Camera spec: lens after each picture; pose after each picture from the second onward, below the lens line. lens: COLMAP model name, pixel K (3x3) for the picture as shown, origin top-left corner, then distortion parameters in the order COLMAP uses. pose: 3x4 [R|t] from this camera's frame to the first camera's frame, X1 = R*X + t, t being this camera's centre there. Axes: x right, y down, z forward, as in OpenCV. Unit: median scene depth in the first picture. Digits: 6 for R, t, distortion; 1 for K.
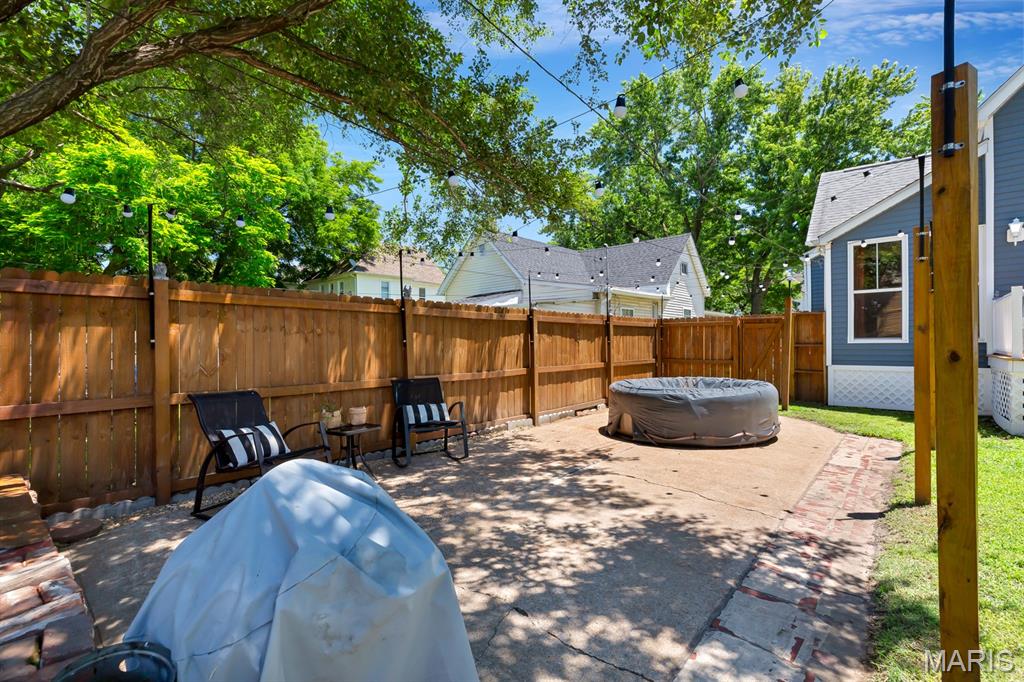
lens RADIAL K [[453.9, 0, 516.0], [0, 453.9, 343.4], [0, 0, 1]] dist [0.001840, 0.000321]
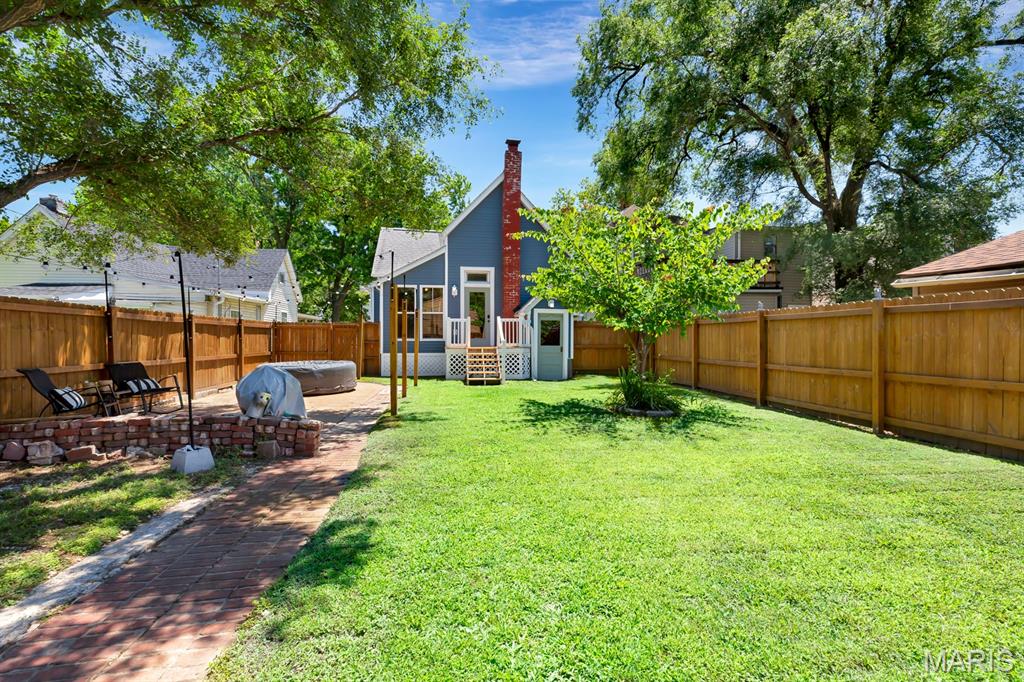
lens RADIAL K [[453.9, 0, 516.0], [0, 453.9, 343.4], [0, 0, 1]] dist [0.001840, 0.000321]
pose [[0.644567, 0.003149, 0.764542, -0.272820], [-0.006198, 0.999980, 0.001107, 0.003473], [-0.764523, -0.005452, 0.644573, -0.452432]]
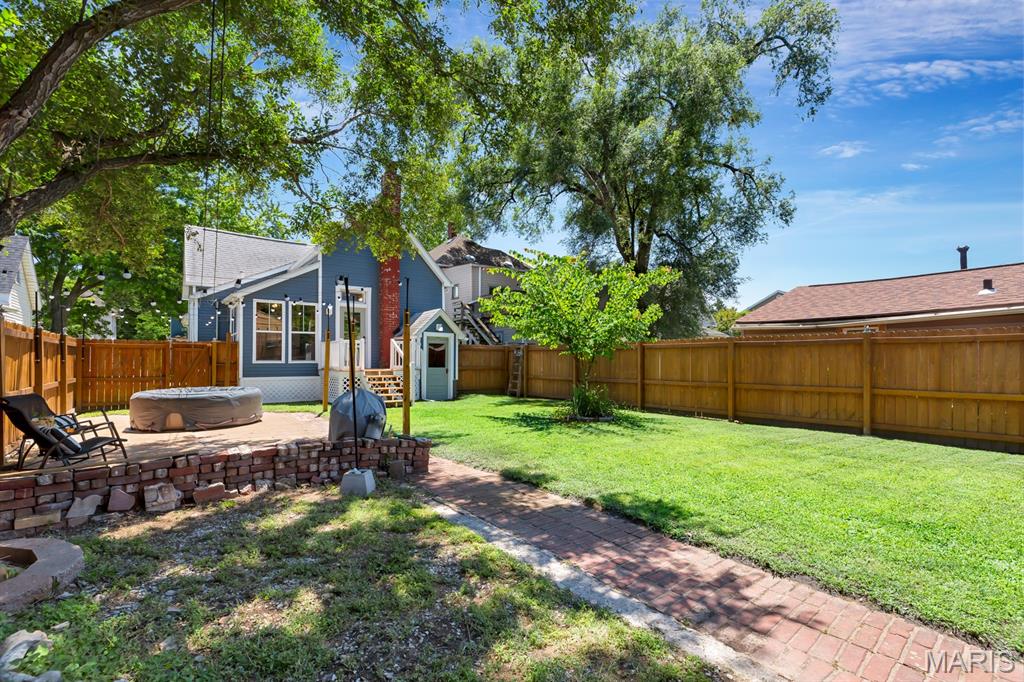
lens RADIAL K [[462.8, 0, 515.5], [0, 462.8, 360.4], [0, 0, 1]] dist [0.000029, 0.000069]
pose [[0.204859, 0.010957, 0.978730, -0.547754], [-0.002882, 0.999940, -0.010592, 0.003197], [-0.978787, -0.000651, 0.204878, -0.179270]]
